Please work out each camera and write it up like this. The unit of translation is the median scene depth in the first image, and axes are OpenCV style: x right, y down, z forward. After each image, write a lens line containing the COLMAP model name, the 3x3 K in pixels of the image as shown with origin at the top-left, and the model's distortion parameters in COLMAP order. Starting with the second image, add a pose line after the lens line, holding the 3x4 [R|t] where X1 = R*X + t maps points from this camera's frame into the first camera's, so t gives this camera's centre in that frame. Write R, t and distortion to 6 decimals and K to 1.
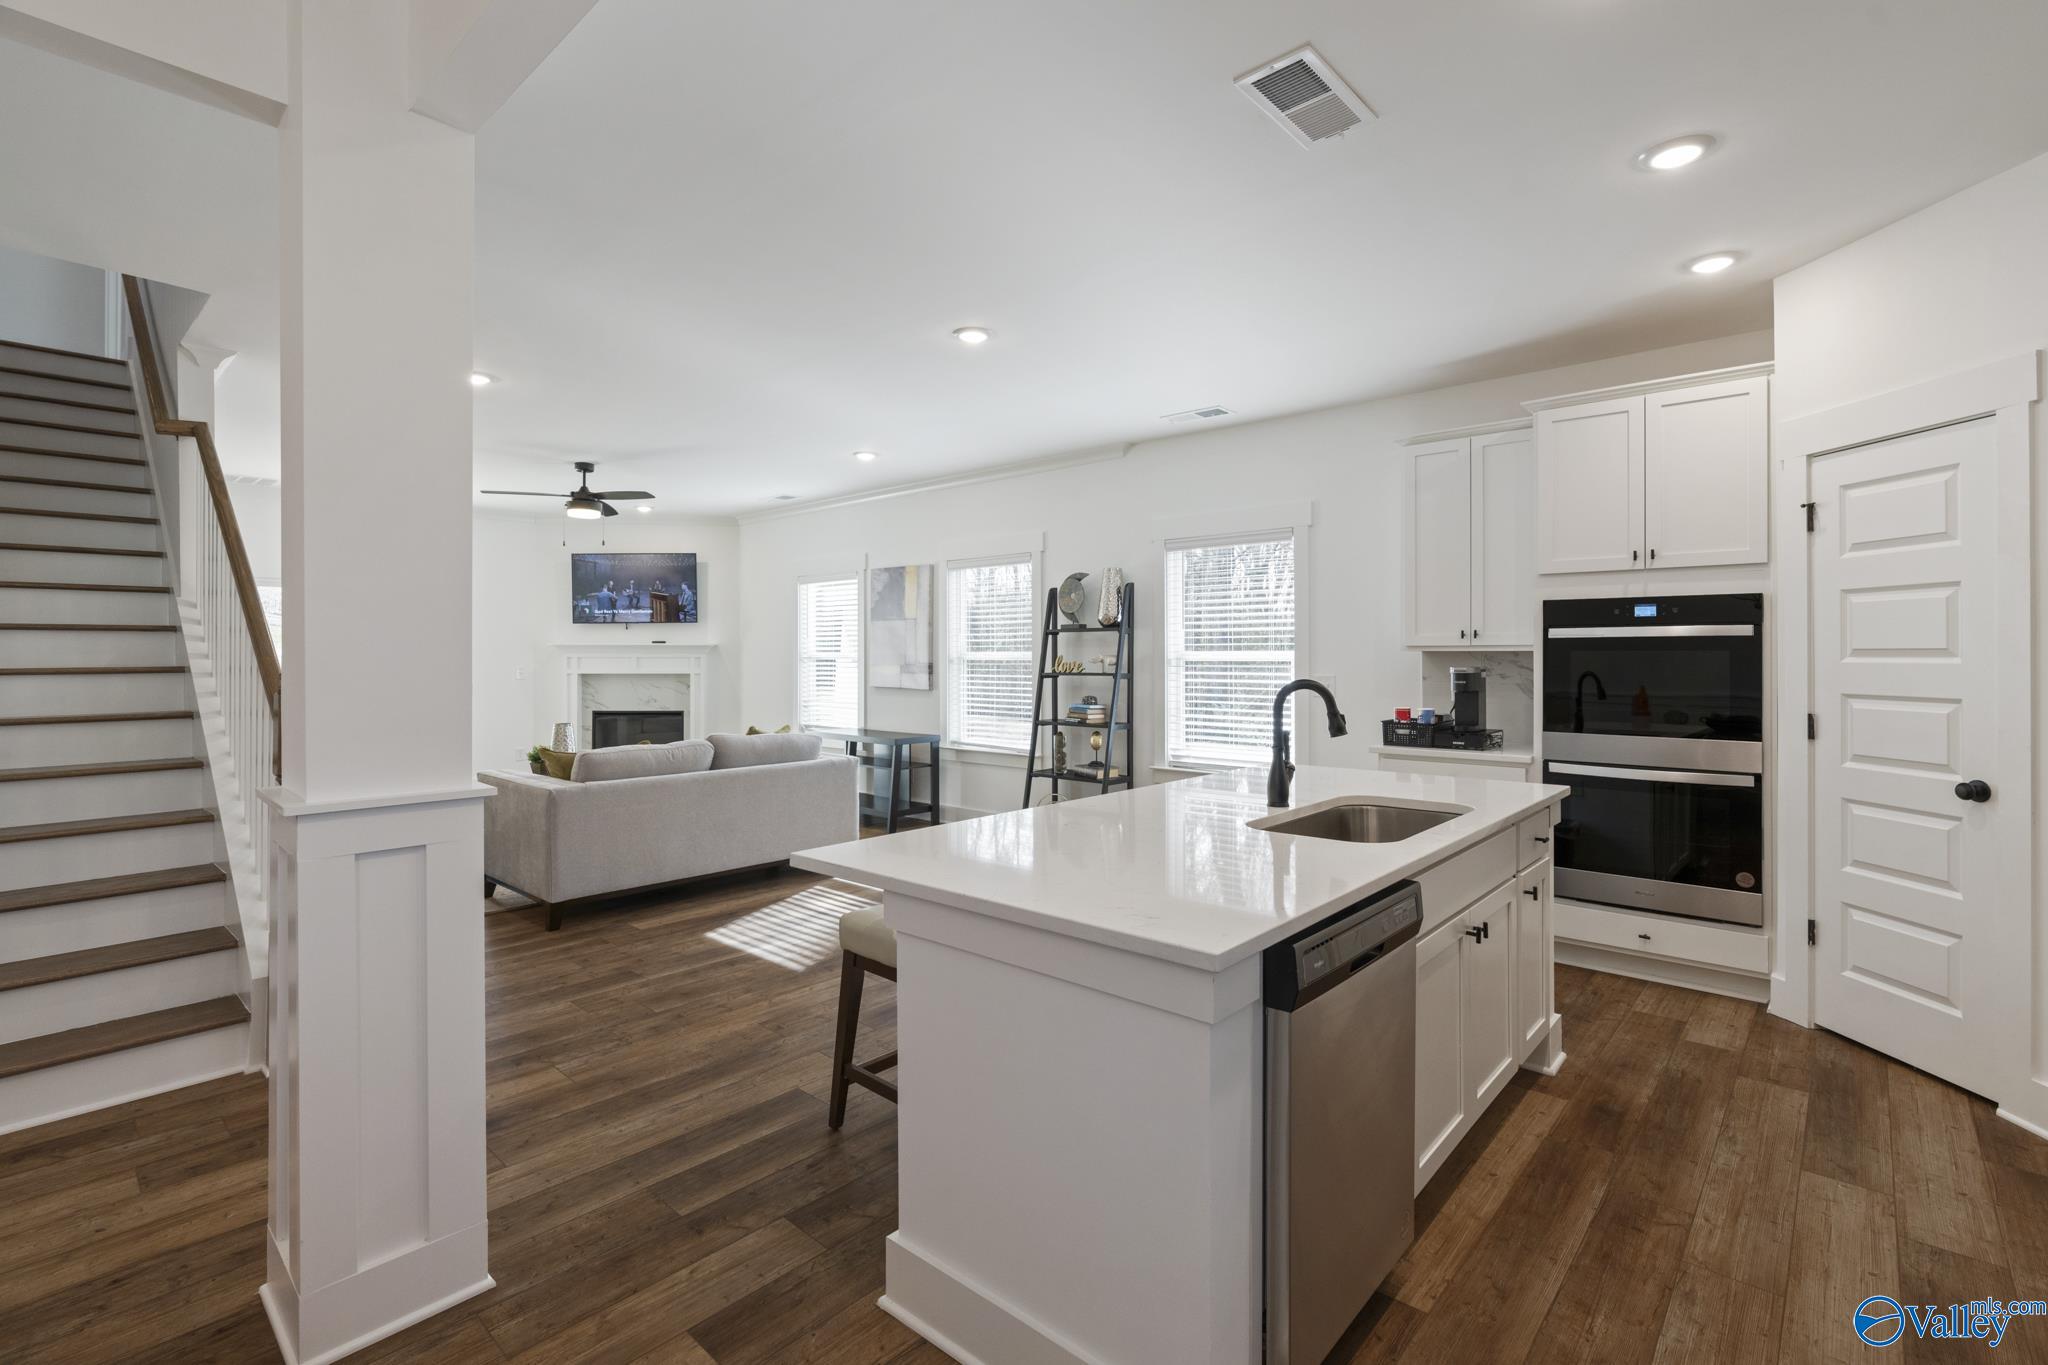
lens RADIAL K [[923.5, 0, 1017.2], [0, 923.5, 657.3], [0, 0, 1]] dist [-0.009183, 0.003434]
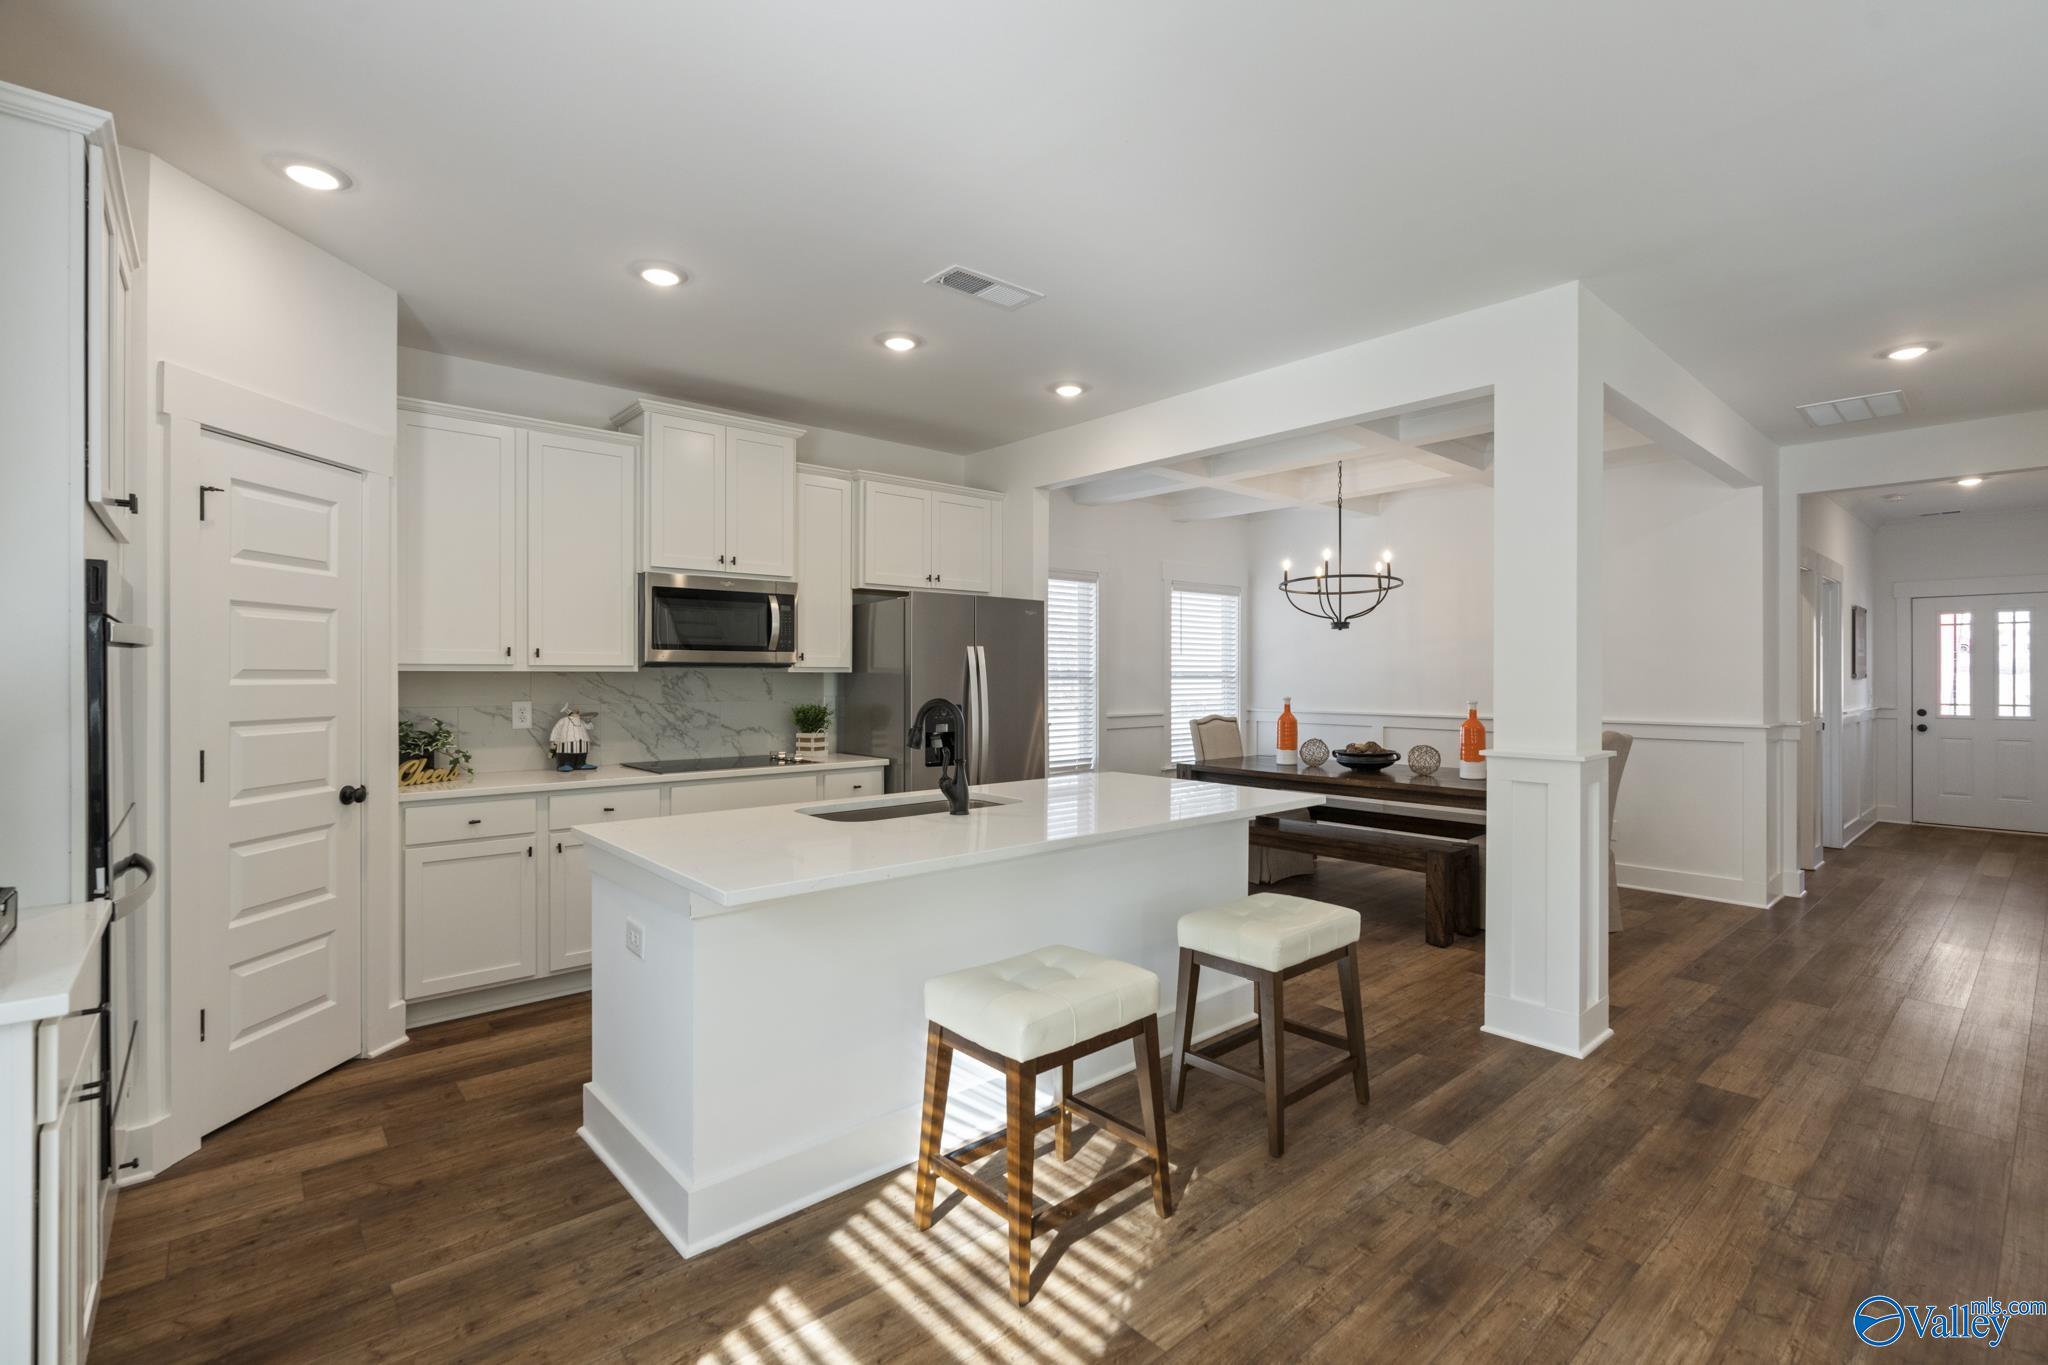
lens RADIAL K [[923.5, 0, 1013.3], [0, 923.5, 679.4], [0, 0, 1]] dist [-0.009183, 0.003434]
pose [[-0.992811, -0.002810, 0.119660, 0.058218], [-0.001597, 0.999946, 0.010236, -0.007347], [-0.119682, 0.009972, -0.992762, 1.363188]]
